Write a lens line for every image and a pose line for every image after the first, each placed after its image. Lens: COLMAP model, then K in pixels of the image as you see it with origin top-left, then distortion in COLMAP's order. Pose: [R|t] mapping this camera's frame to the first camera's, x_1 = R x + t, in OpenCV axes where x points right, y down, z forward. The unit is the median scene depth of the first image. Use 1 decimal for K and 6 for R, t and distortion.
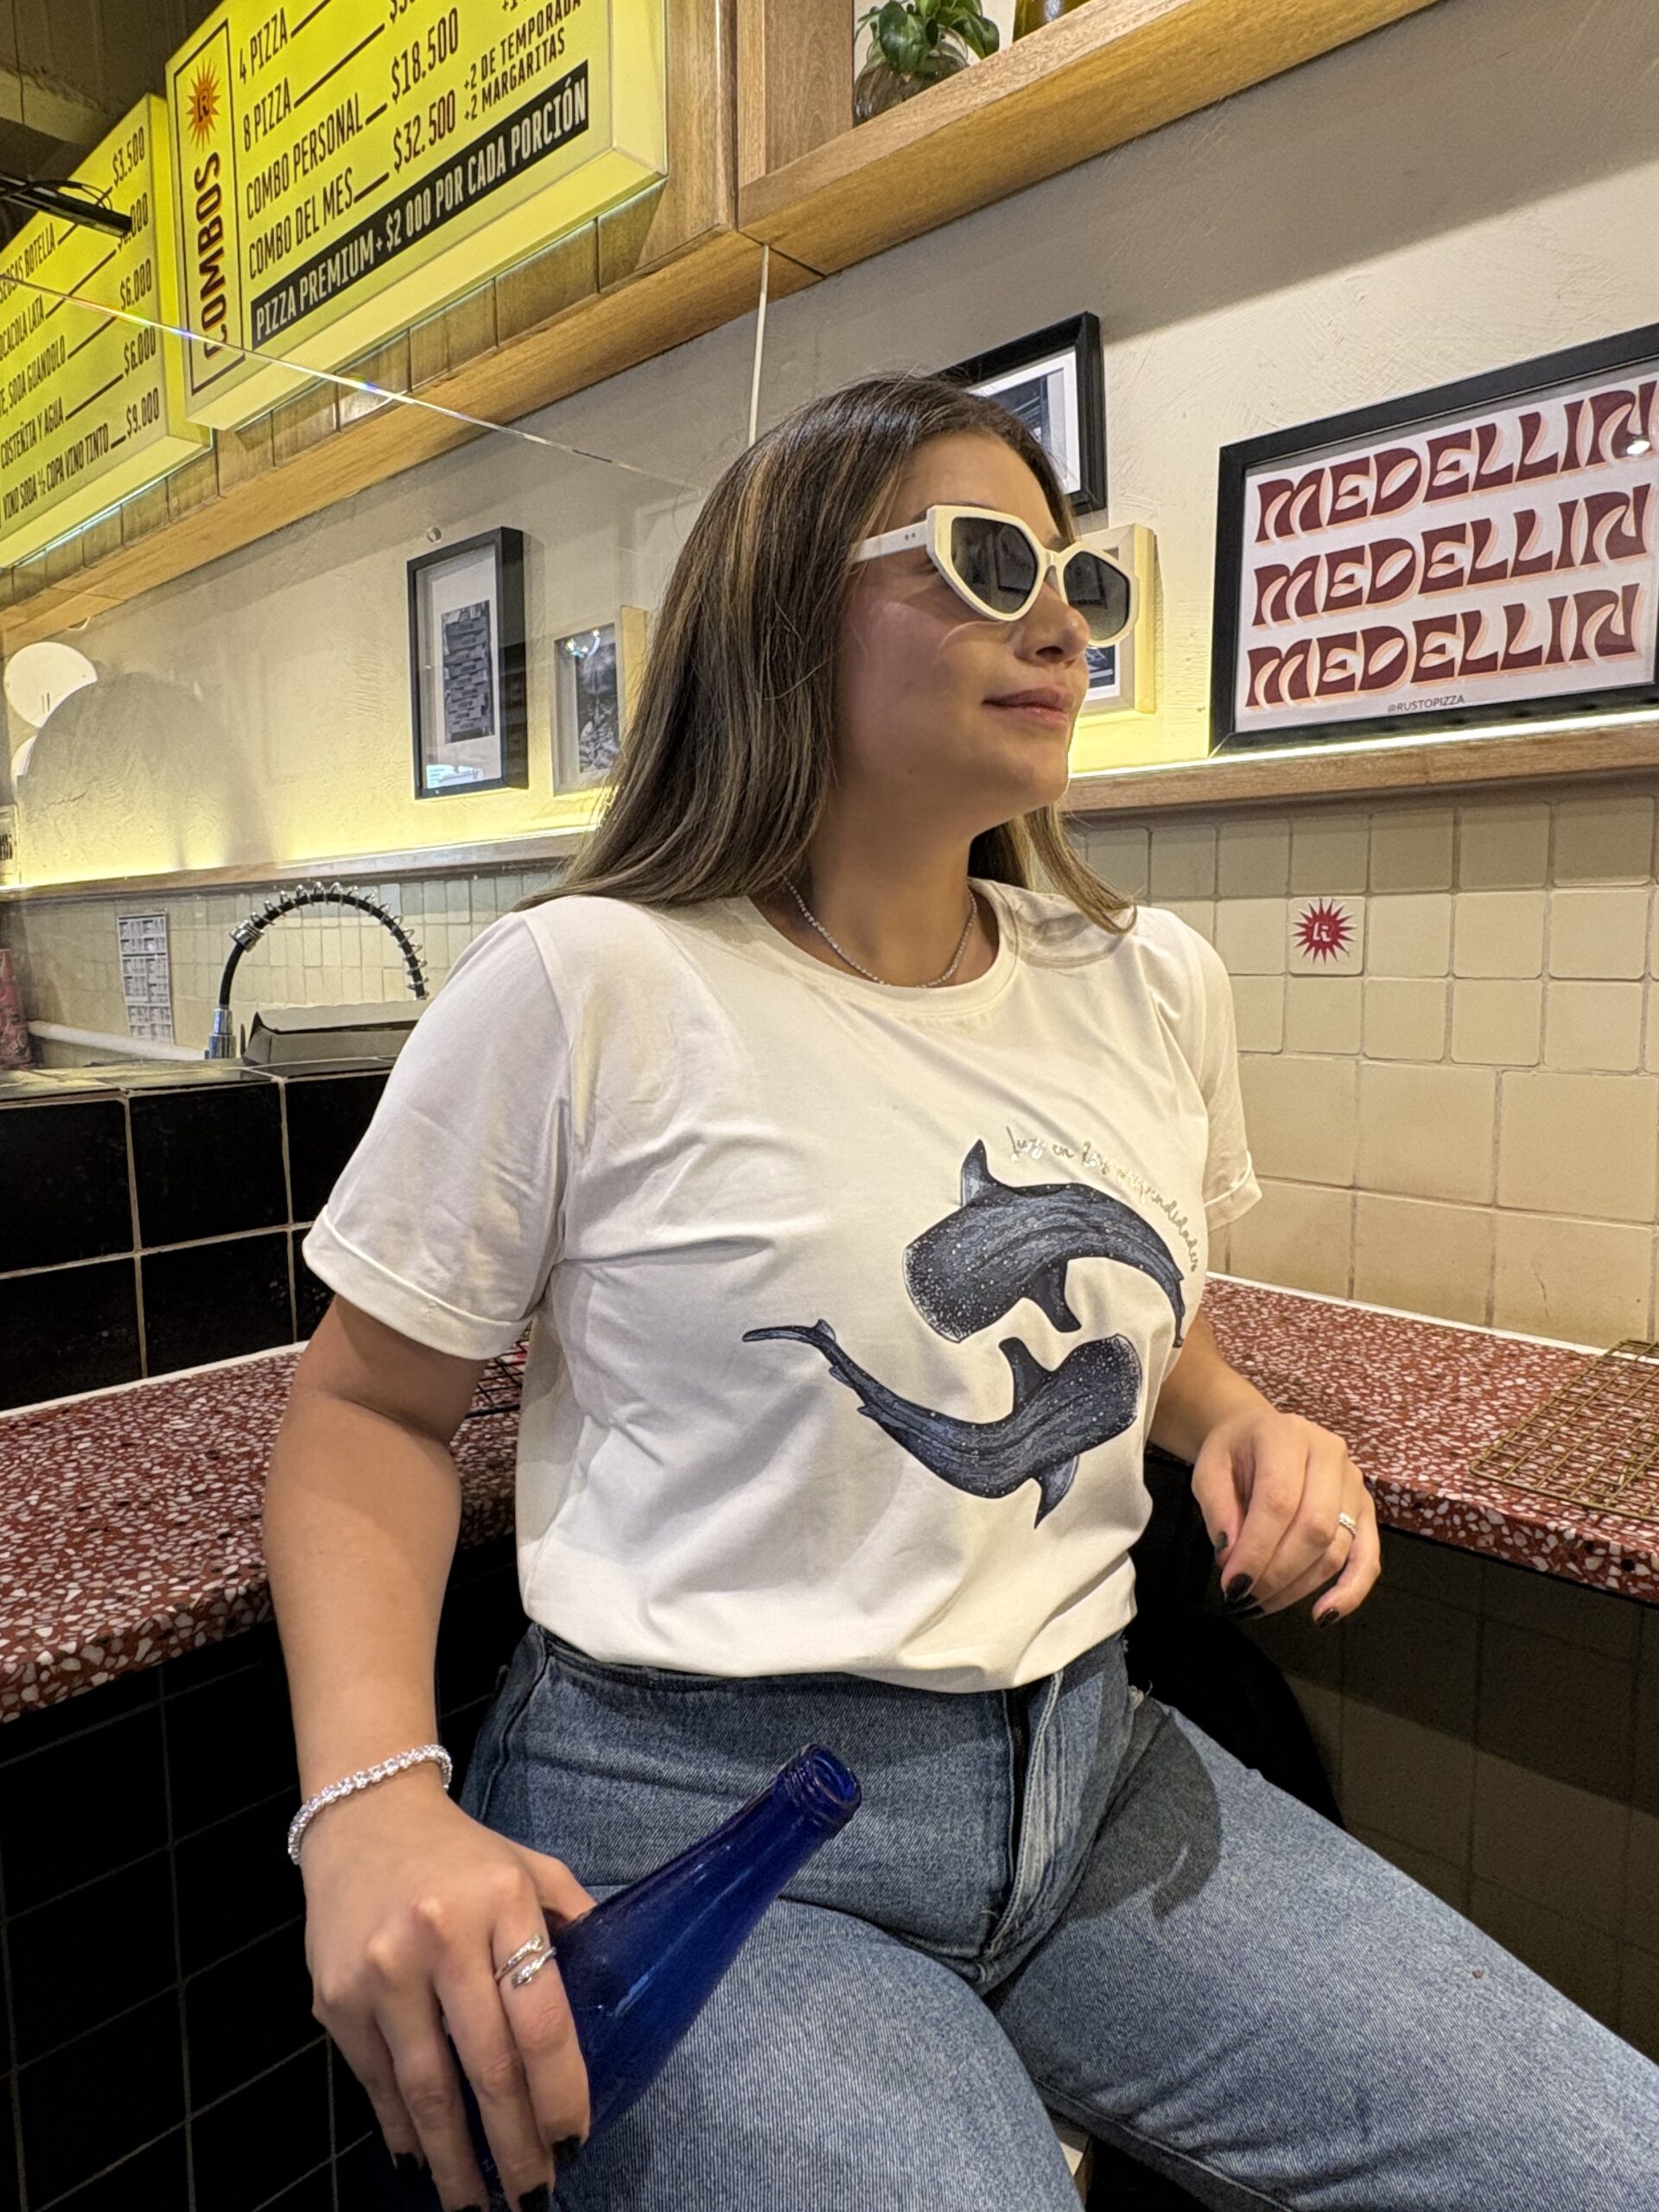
lens RADIAL K [[1368.5, 0, 826.8], [0, 1368.5, 1095.3], [0, 0, 1]] dist [-0.002429, 0.002108]
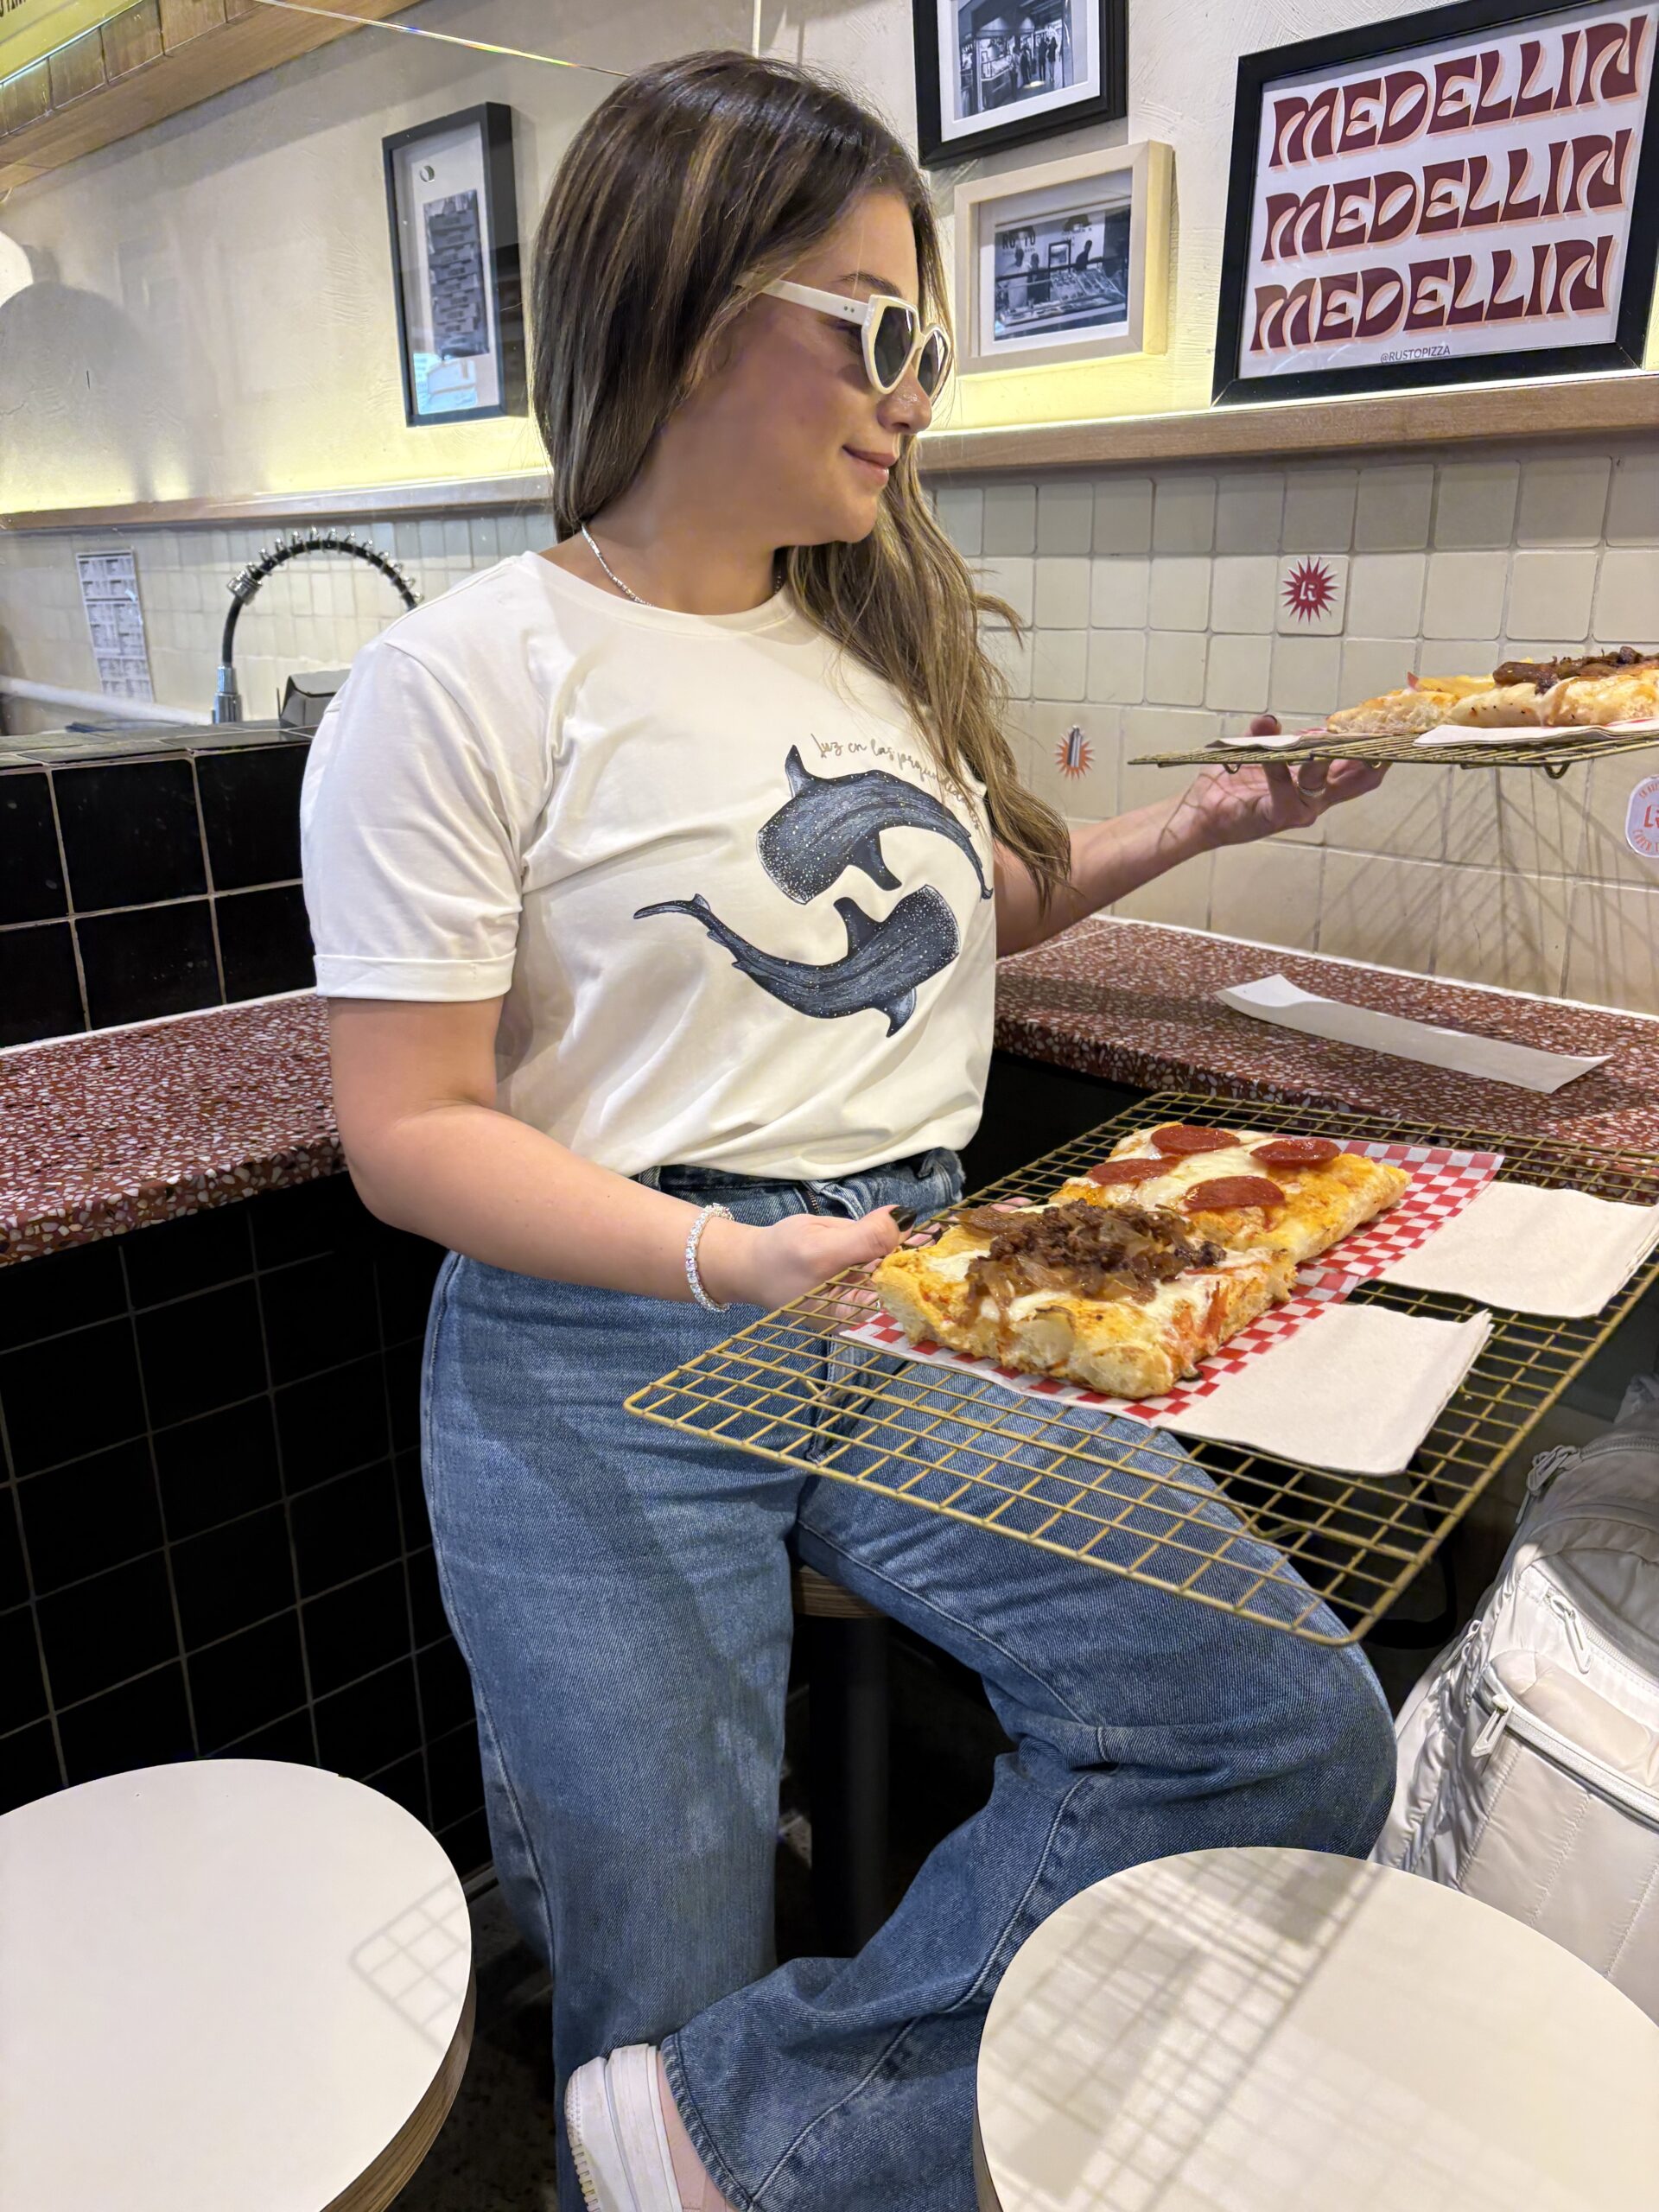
lens RADIAL K [[1675.0, 0, 821.1], [0, 1675.0, 1123.7], [0, 0, 1]] dist [0.030269, -0.042337]
pose [[0.998704, 0.010141, -0.049870, 0.071794], [0.000546, 0.977751, 0.209768, 0.006242], [0.050888, -0.209523, 0.976479, -0.352774]]
